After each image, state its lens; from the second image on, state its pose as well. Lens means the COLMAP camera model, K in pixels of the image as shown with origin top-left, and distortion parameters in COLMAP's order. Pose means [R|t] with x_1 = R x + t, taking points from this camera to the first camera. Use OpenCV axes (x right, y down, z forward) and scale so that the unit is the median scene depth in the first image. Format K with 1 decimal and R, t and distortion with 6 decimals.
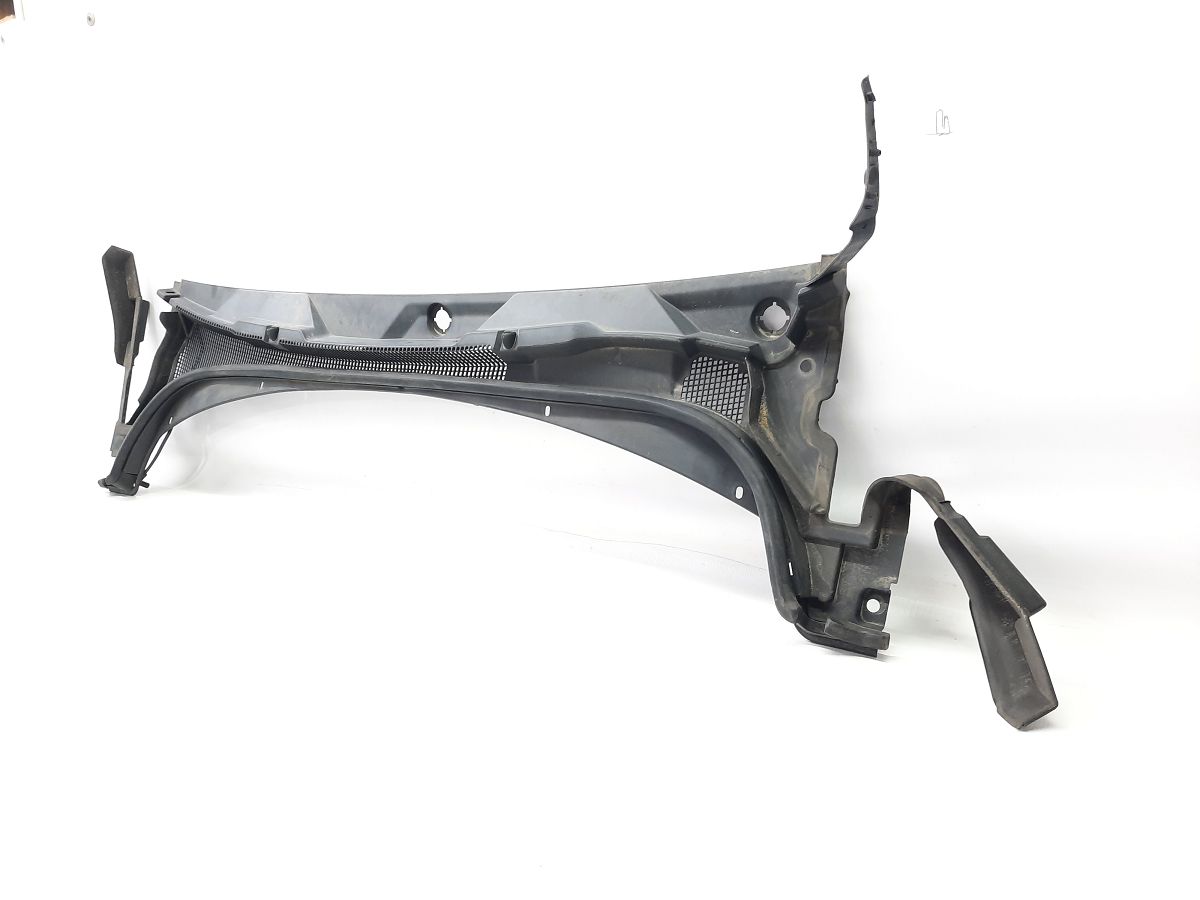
lens RADIAL K [[871.2, 0, 600.0], [0, 871.2, 450.0], [0, 0, 1]] dist [0.067304, -0.084903]
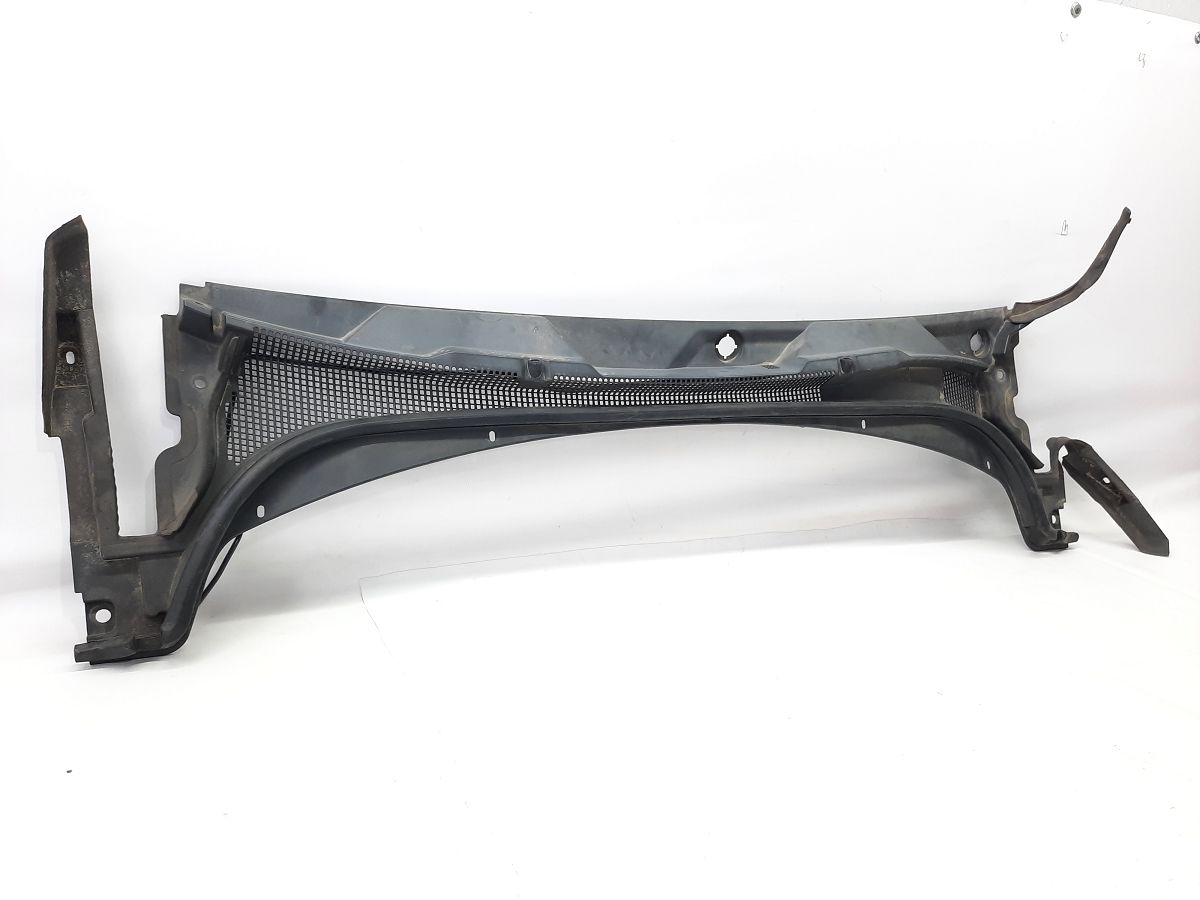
lens RADIAL K [[871.2, 0, 600.0], [0, 871.2, 450.0], [0, 0, 1]] dist [0.067304, -0.084903]
pose [[0.548148, -0.128756, 0.826411, -1.263248], [0.108200, 0.990693, 0.082584, -0.150290], [-0.829353, 0.044149, 0.556978, 0.662067]]
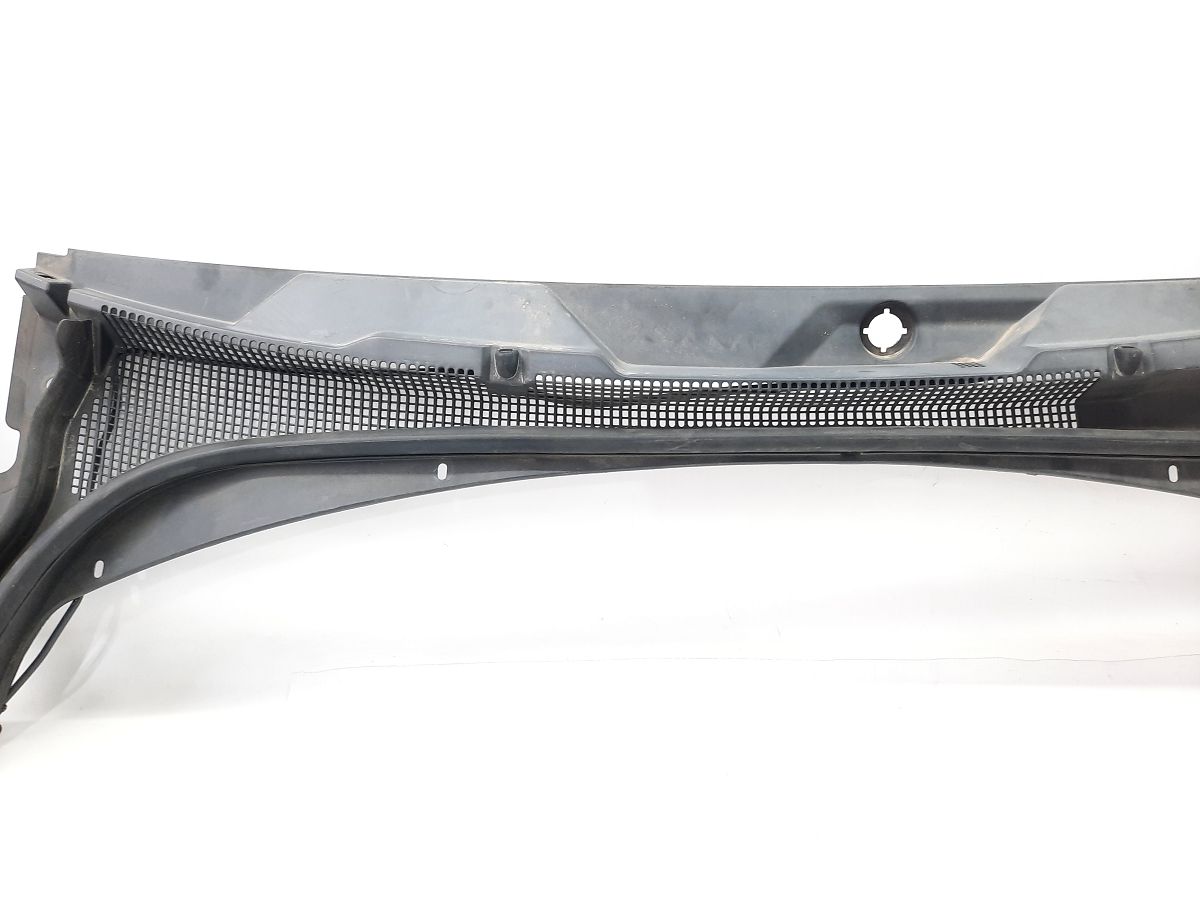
lens RADIAL K [[871.2, 0, 600.0], [0, 871.2, 450.0], [0, 0, 1]] dist [0.067304, -0.084903]
pose [[0.823165, -0.069003, 0.563594, -0.766890], [0.092672, 0.995606, -0.013457, -0.093542], [-0.560189, 0.063307, 0.825942, 0.733718]]
